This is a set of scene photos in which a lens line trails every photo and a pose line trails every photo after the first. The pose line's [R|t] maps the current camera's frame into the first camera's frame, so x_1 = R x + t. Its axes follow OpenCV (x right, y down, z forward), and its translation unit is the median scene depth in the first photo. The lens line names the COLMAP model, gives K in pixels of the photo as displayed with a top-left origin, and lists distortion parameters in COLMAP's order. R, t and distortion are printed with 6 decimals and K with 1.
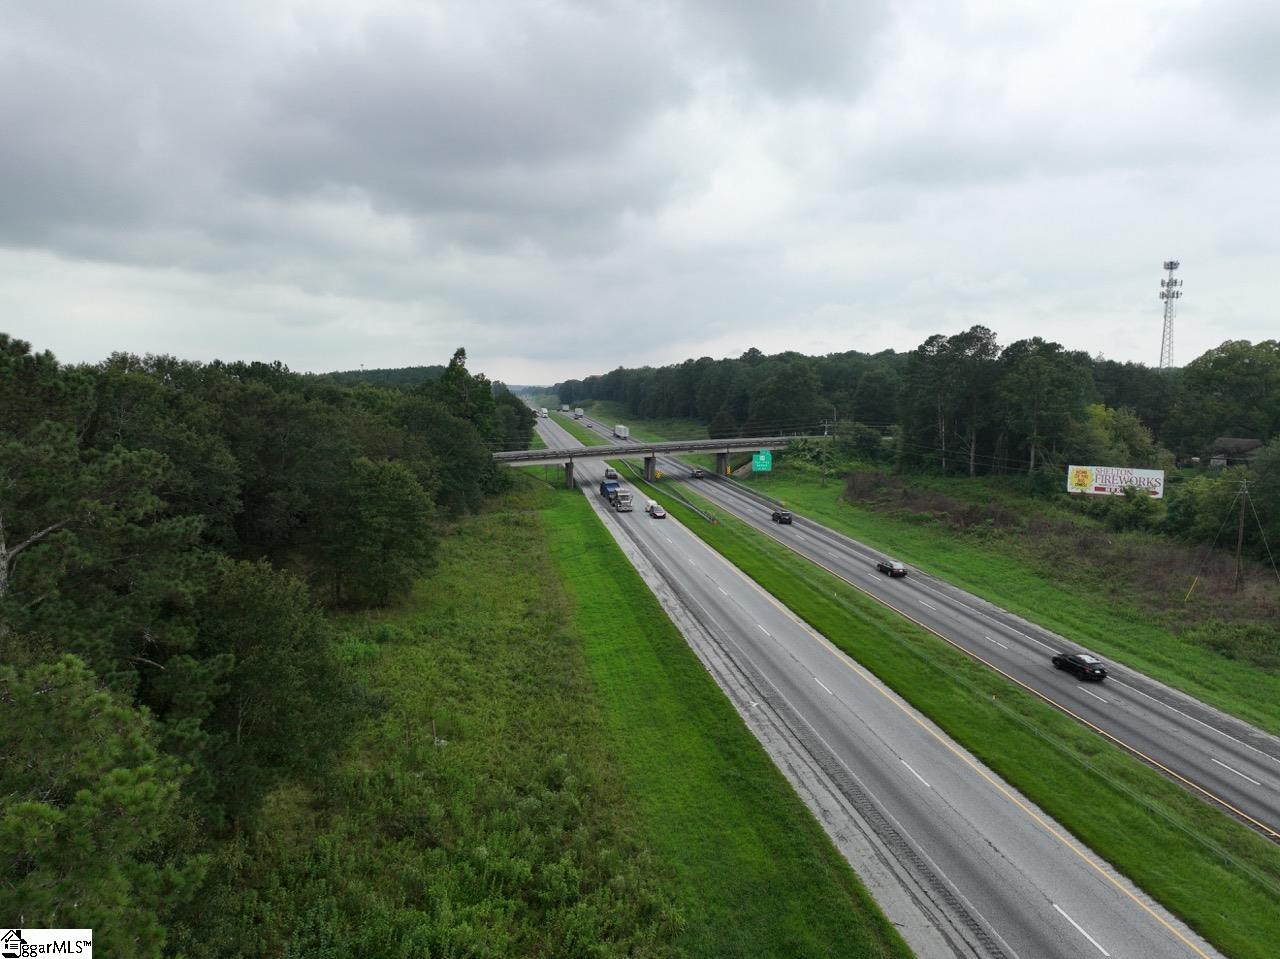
lens RADIAL K [[896.5, 0, 638.1], [0, 896.5, 474.2], [0, 0, 1]] dist [0.015766, 0.002932]
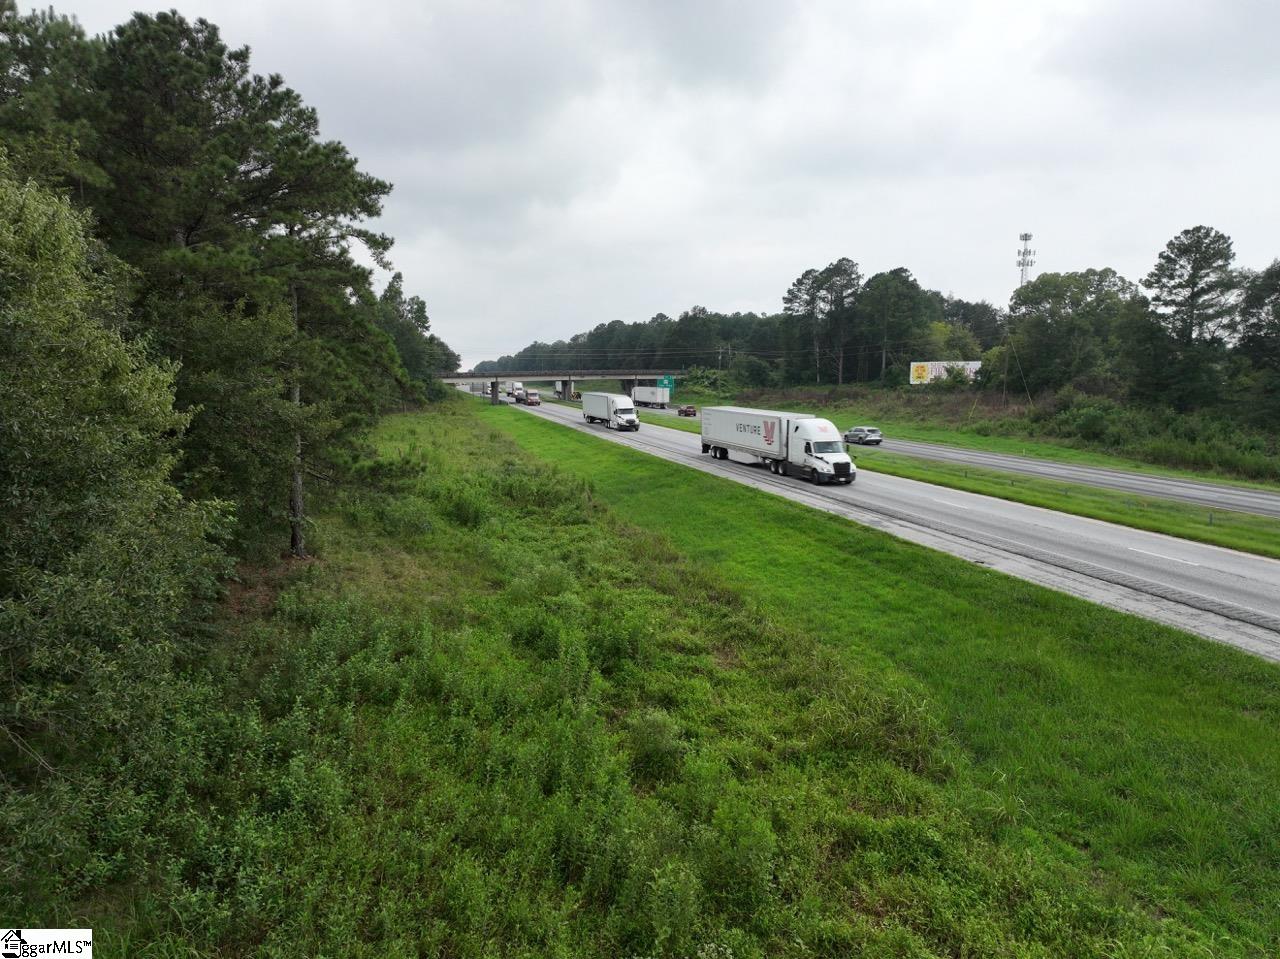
lens RADIAL K [[896.5, 0, 641.1], [0, 896.5, 484.9], [0, 0, 1]] dist [0.015766, 0.002932]
pose [[0.994933, -0.015691, 0.099308, -0.007639], [0.014358, 0.999797, 0.014131, 0.092924], [-0.099509, -0.012634, 0.994956, -0.126249]]
